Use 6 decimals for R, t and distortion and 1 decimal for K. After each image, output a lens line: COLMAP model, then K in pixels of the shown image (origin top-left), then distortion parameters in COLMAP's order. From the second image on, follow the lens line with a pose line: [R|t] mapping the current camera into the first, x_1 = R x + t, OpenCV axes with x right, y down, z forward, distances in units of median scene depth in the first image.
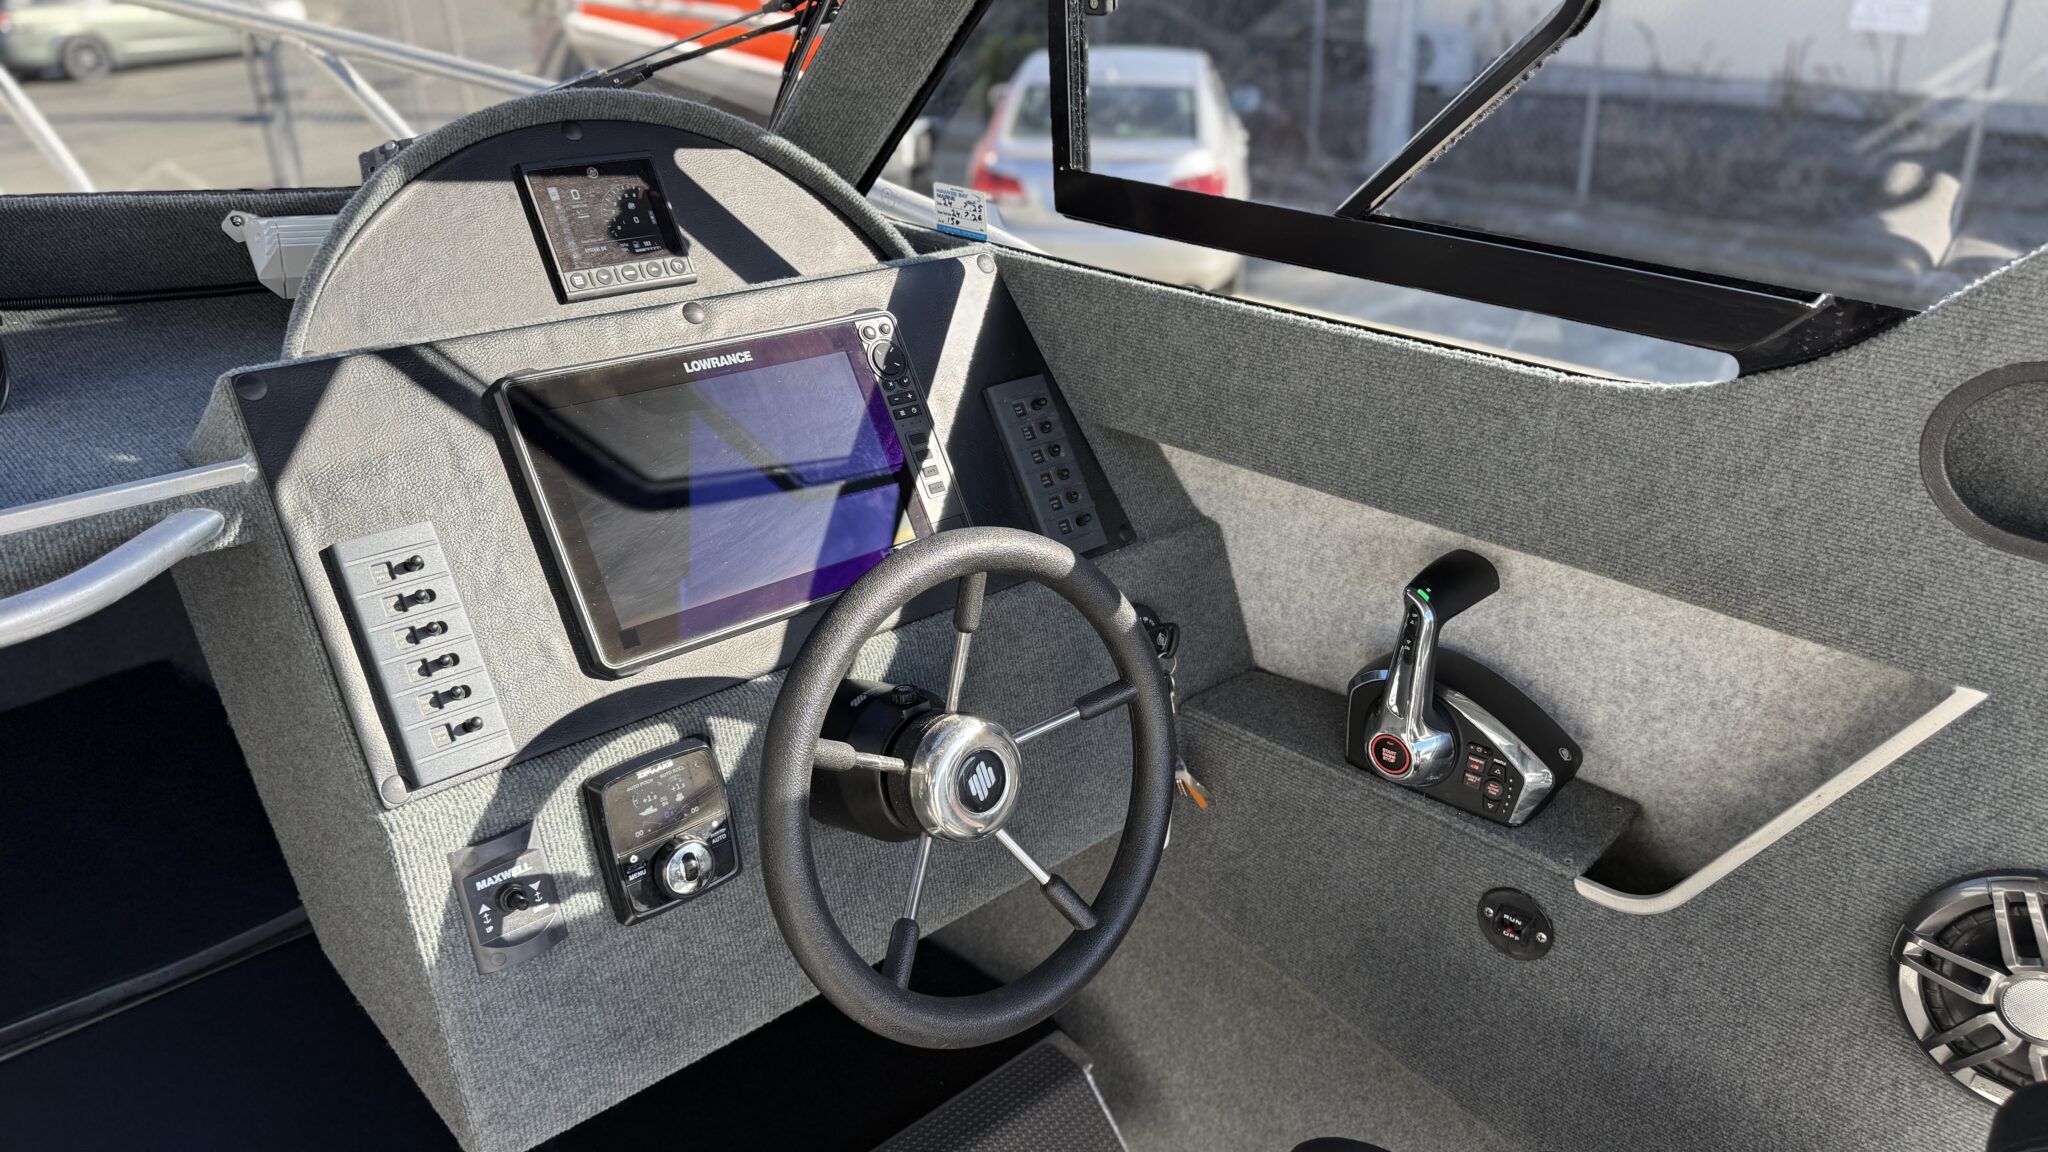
lens RADIAL K [[1421.5, 0, 1009.9], [0, 1421.5, 567.7], [0, 0, 1]] dist [0.047343, -0.045403]
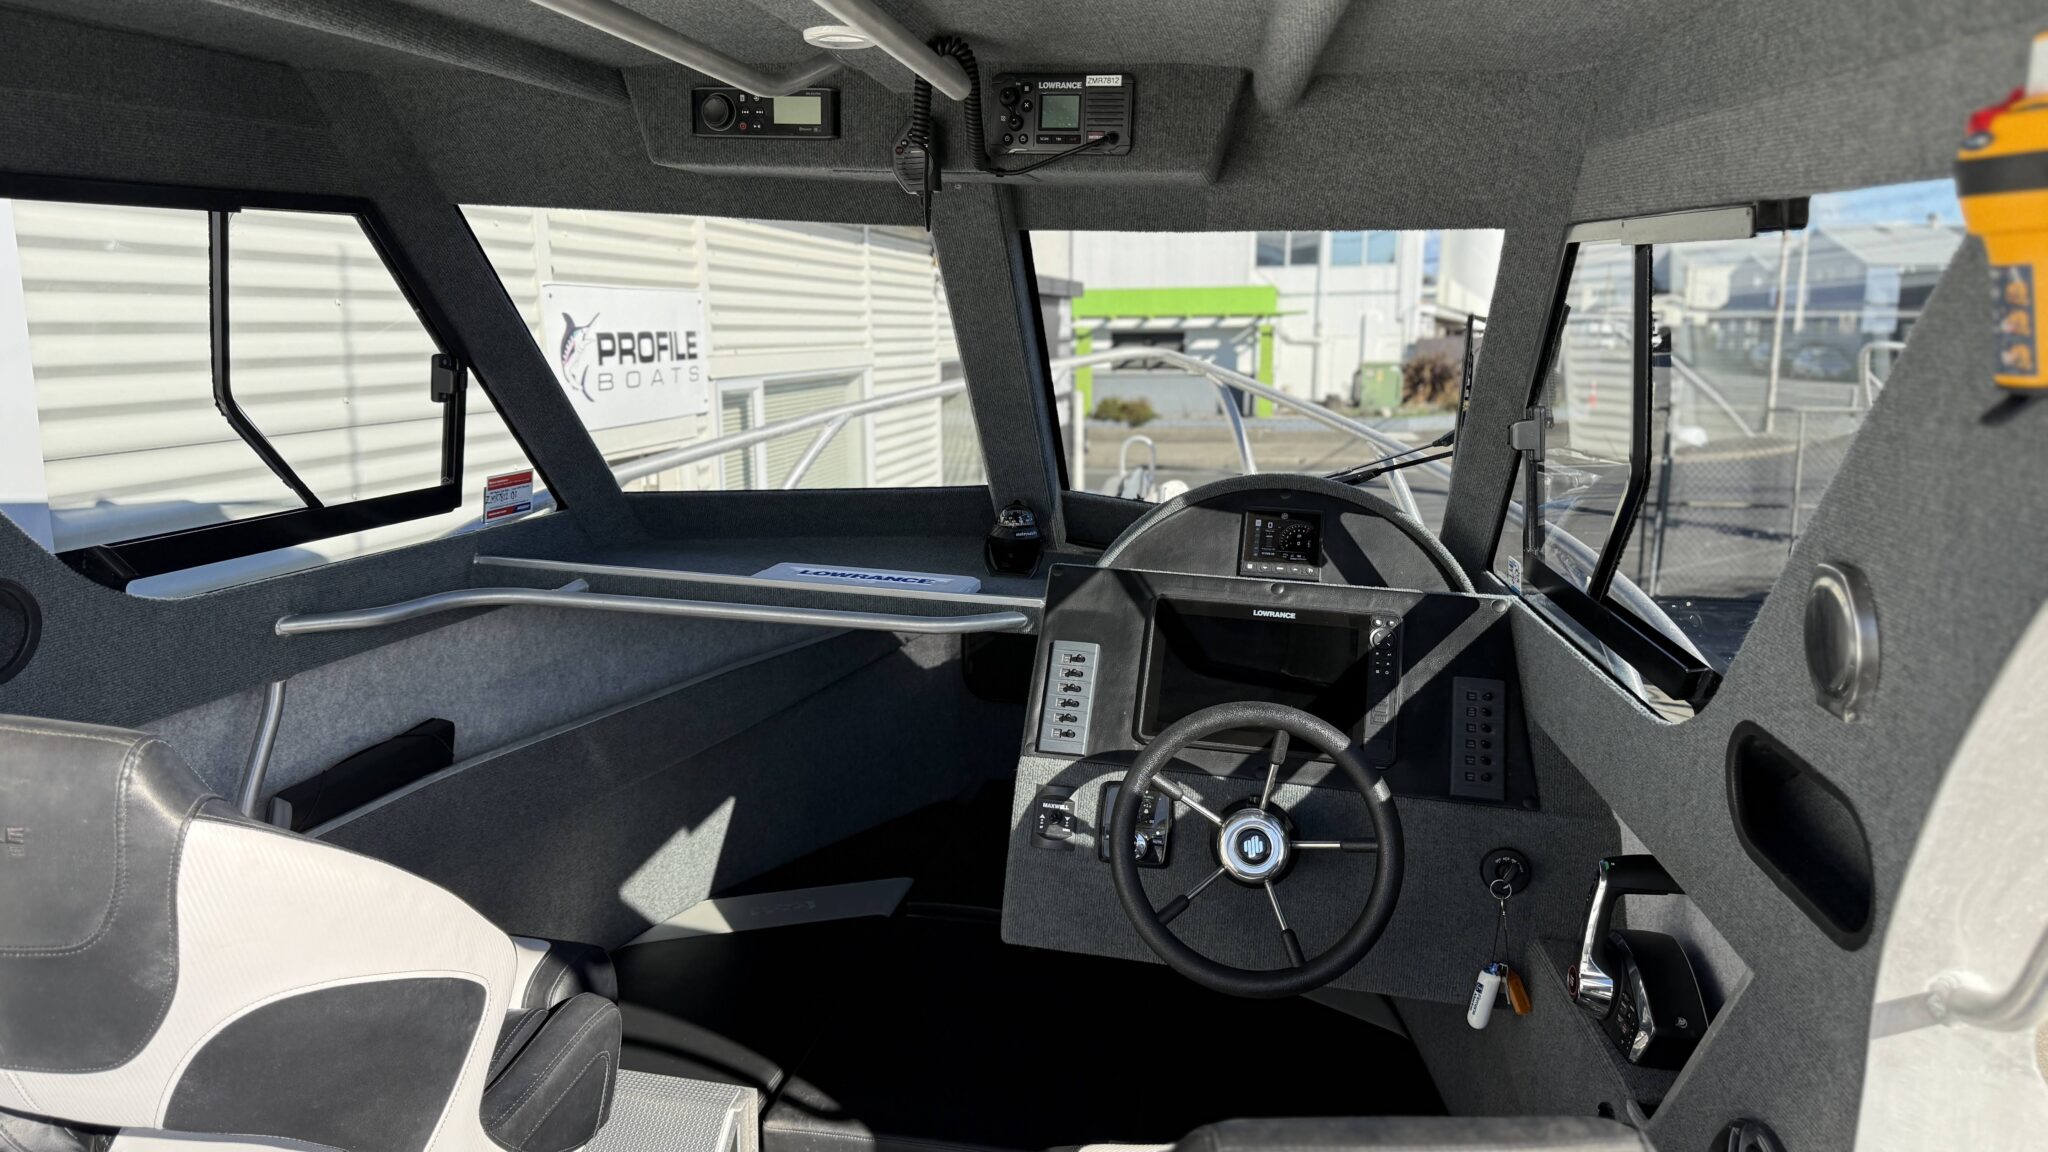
lens RADIAL K [[1421.5, 0, 1028.1], [0, 1421.5, 589.2], [0, 0, 1]] dist [0.047343, -0.045403]
pose [[0.590947, 0.160722, -0.790538, 1.106072], [-0.364252, 0.927530, -0.083714, 0.098294], [0.719793, 0.337425, 0.606664, -0.369352]]
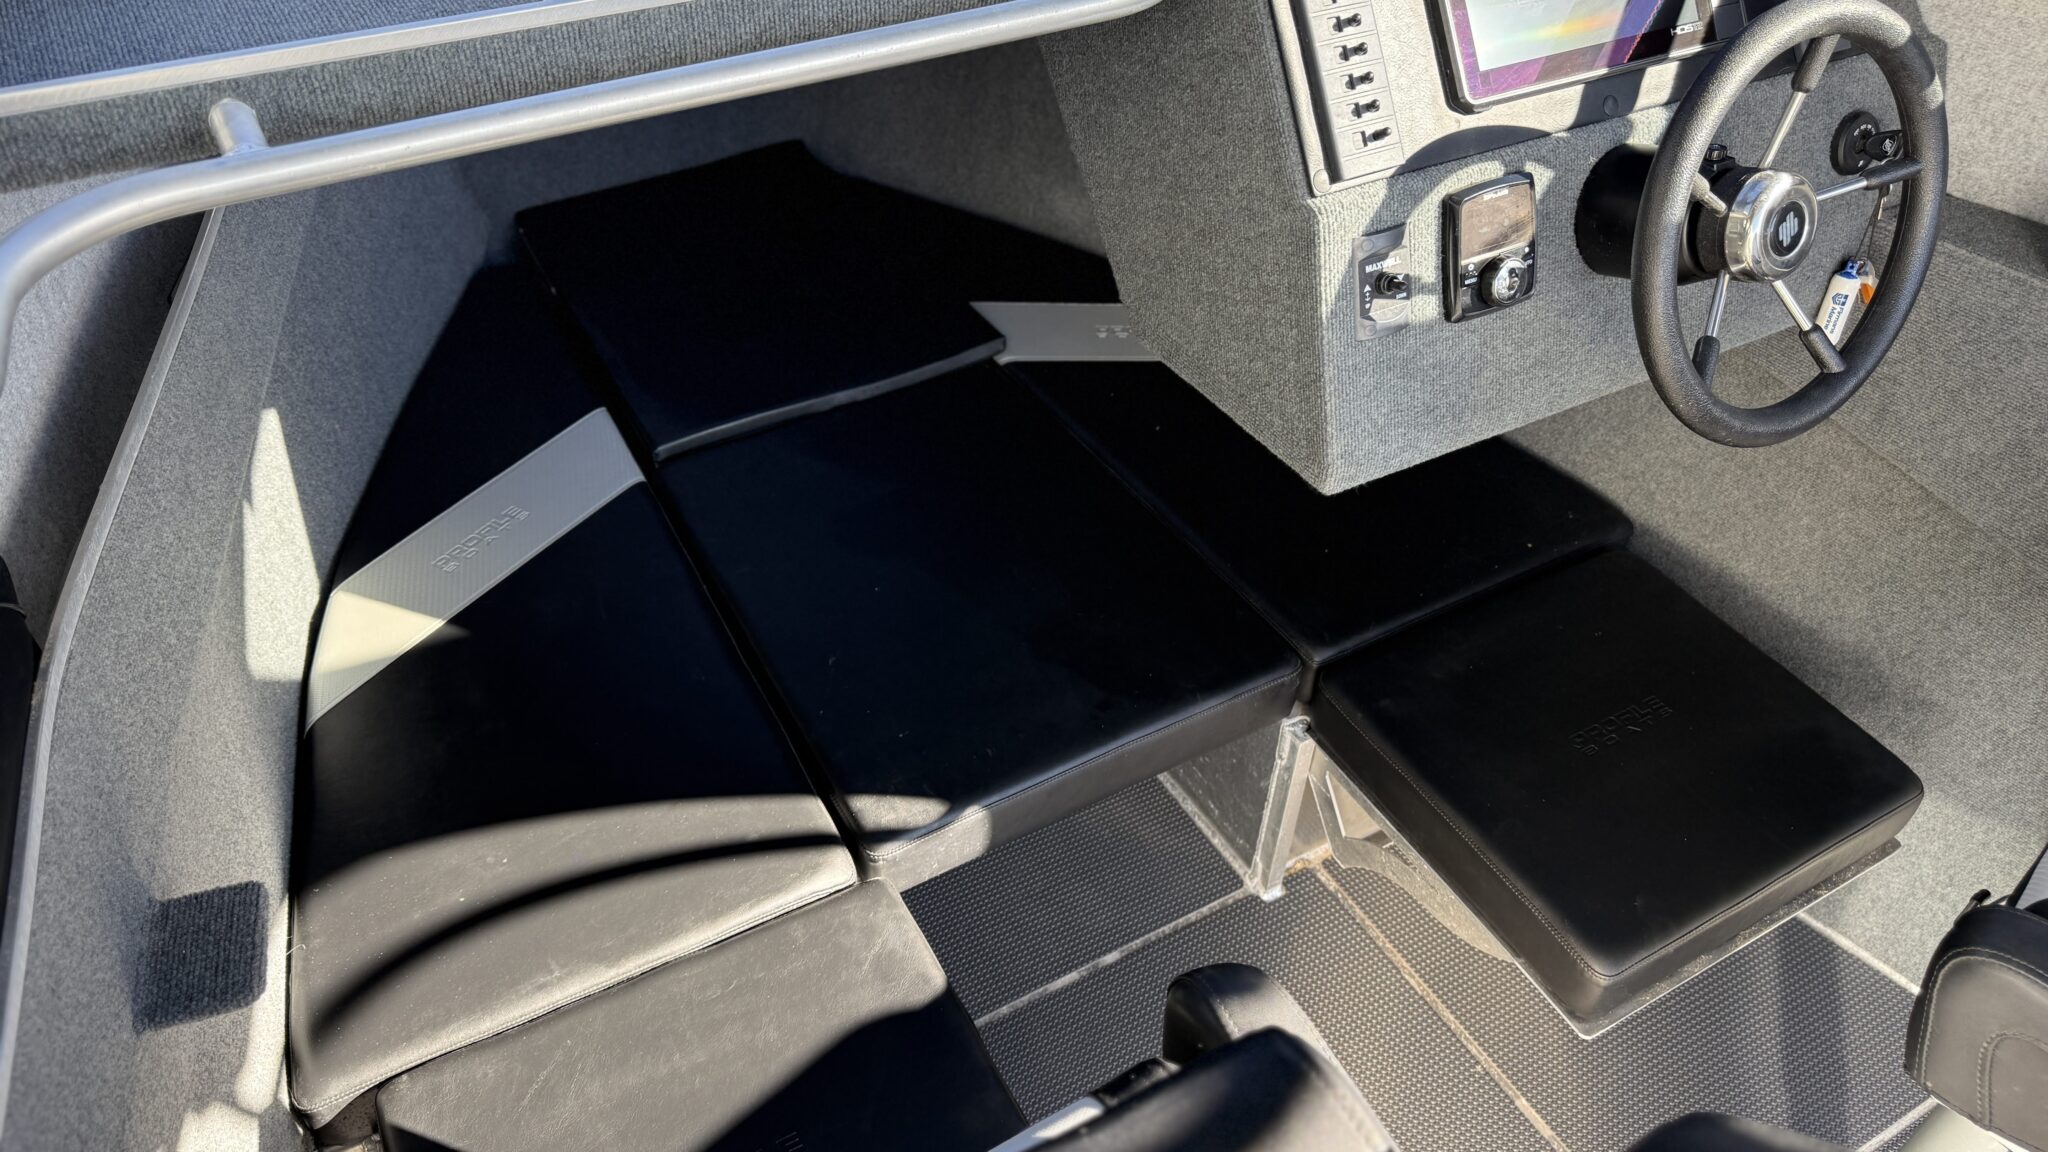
lens RADIAL K [[1421.5, 0, 1023.5], [0, 1421.5, 571.0], [0, 0, 1]] dist [0.047343, -0.045403]
pose [[0.979309, 0.128111, -0.156655, -0.389099], [-0.082847, 0.960066, 0.267226, 0.148801], [0.184634, -0.248719, 0.950815, -0.282525]]
